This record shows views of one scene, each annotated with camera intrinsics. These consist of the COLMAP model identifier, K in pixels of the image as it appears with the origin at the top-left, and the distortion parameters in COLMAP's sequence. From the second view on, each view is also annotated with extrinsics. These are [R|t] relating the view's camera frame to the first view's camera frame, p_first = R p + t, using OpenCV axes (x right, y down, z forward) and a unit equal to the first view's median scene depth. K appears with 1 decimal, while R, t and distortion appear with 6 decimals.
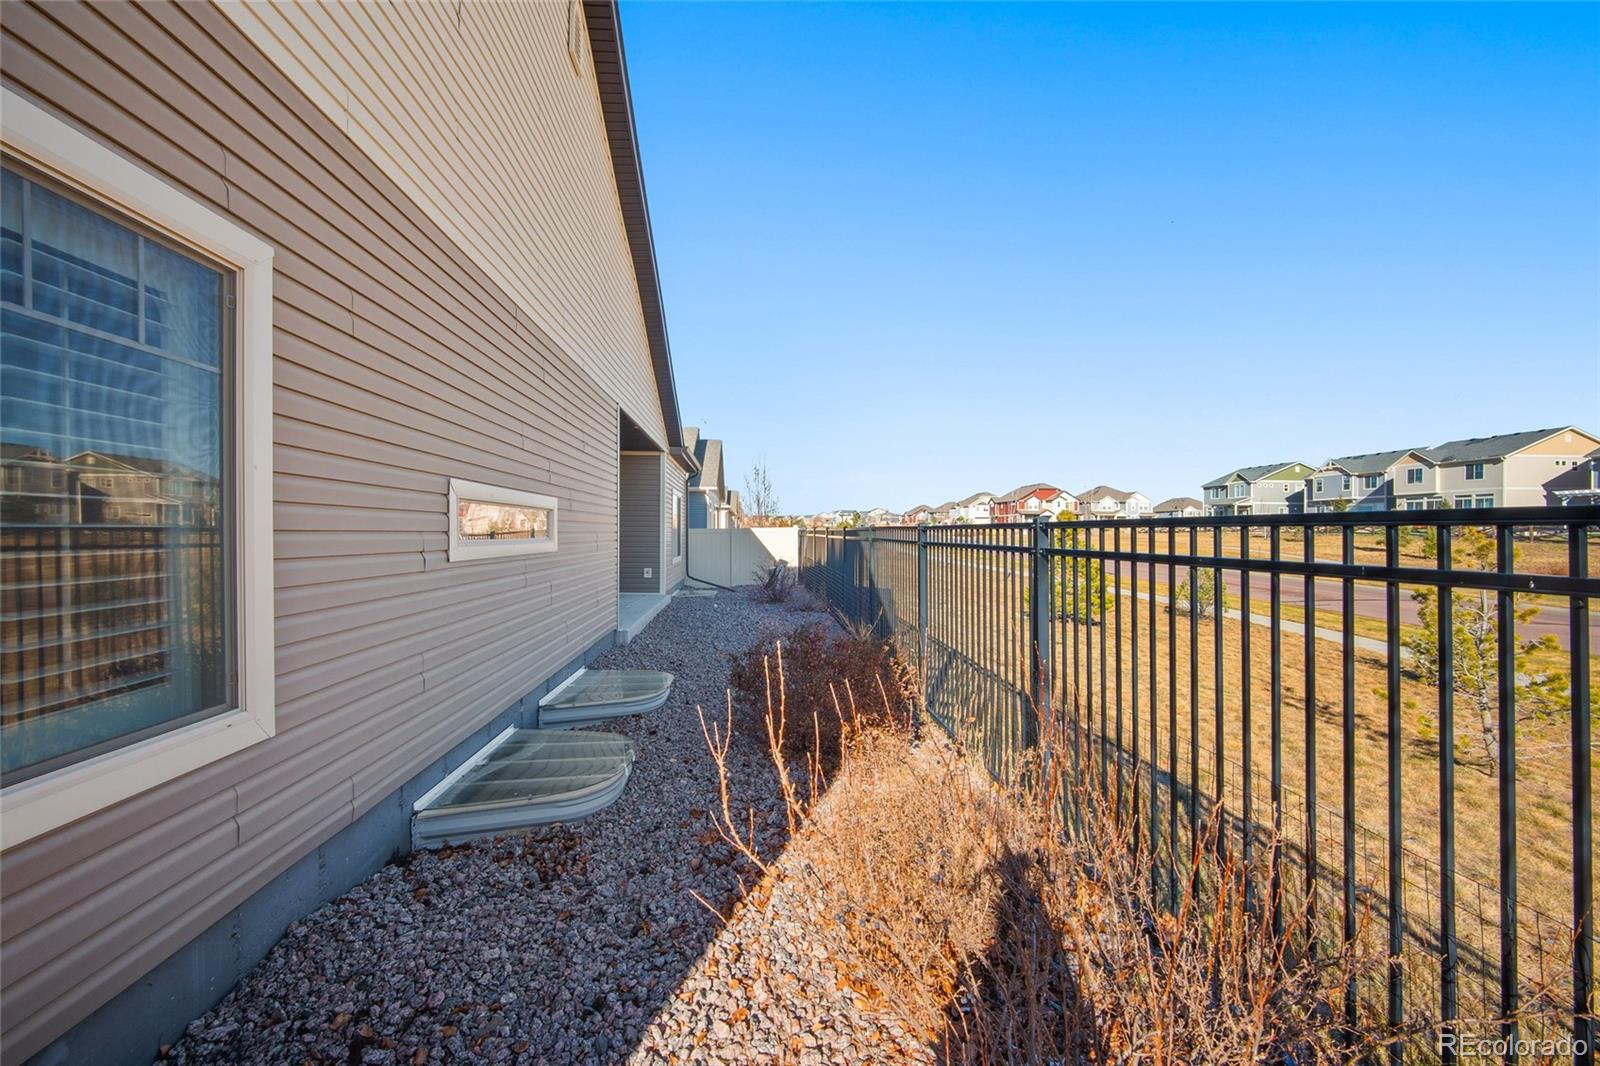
lens RADIAL K [[630.7, 0, 799.7], [0, 630.7, 531.7], [0, 0, 1]] dist [-0.006178, -0.000210]
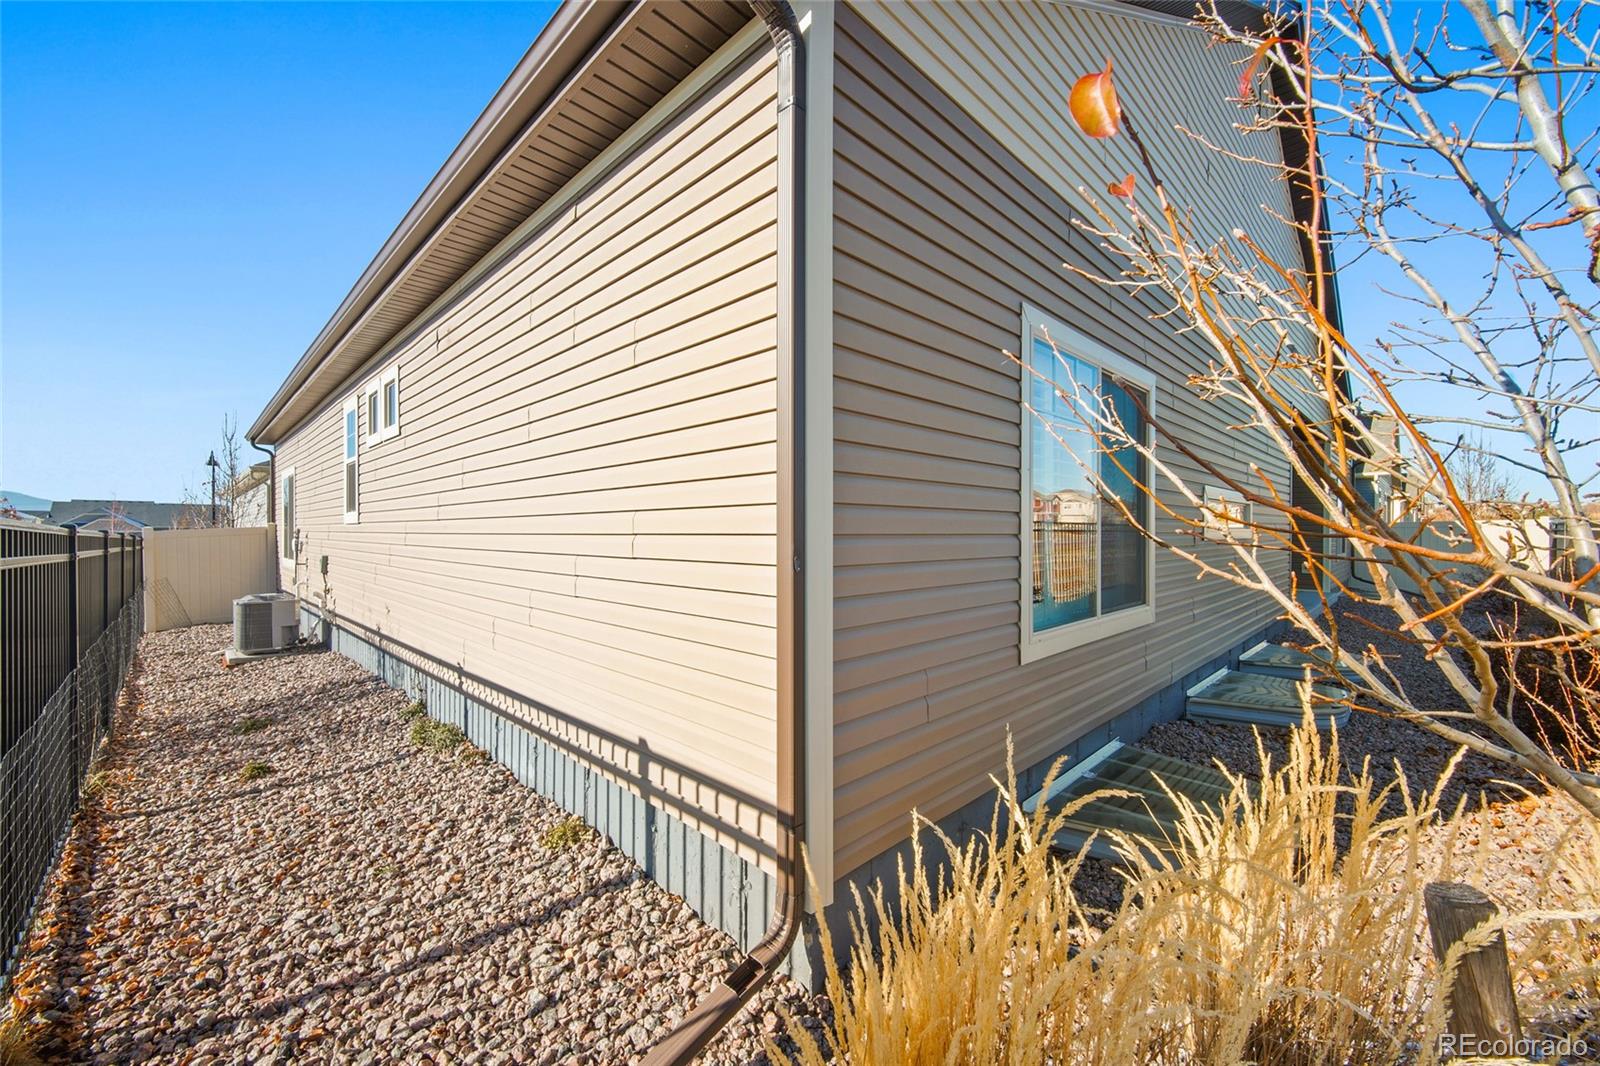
lens RADIAL K [[630.7, 0, 798.7], [0, 630.7, 532.1], [0, 0, 1]] dist [-0.006178, -0.000210]
pose [[0.640693, 0.015844, -0.767633, -0.014450], [-0.008517, 0.999872, 0.013529, 0.008524], [0.767750, -0.002129, 0.640746, -0.490719]]
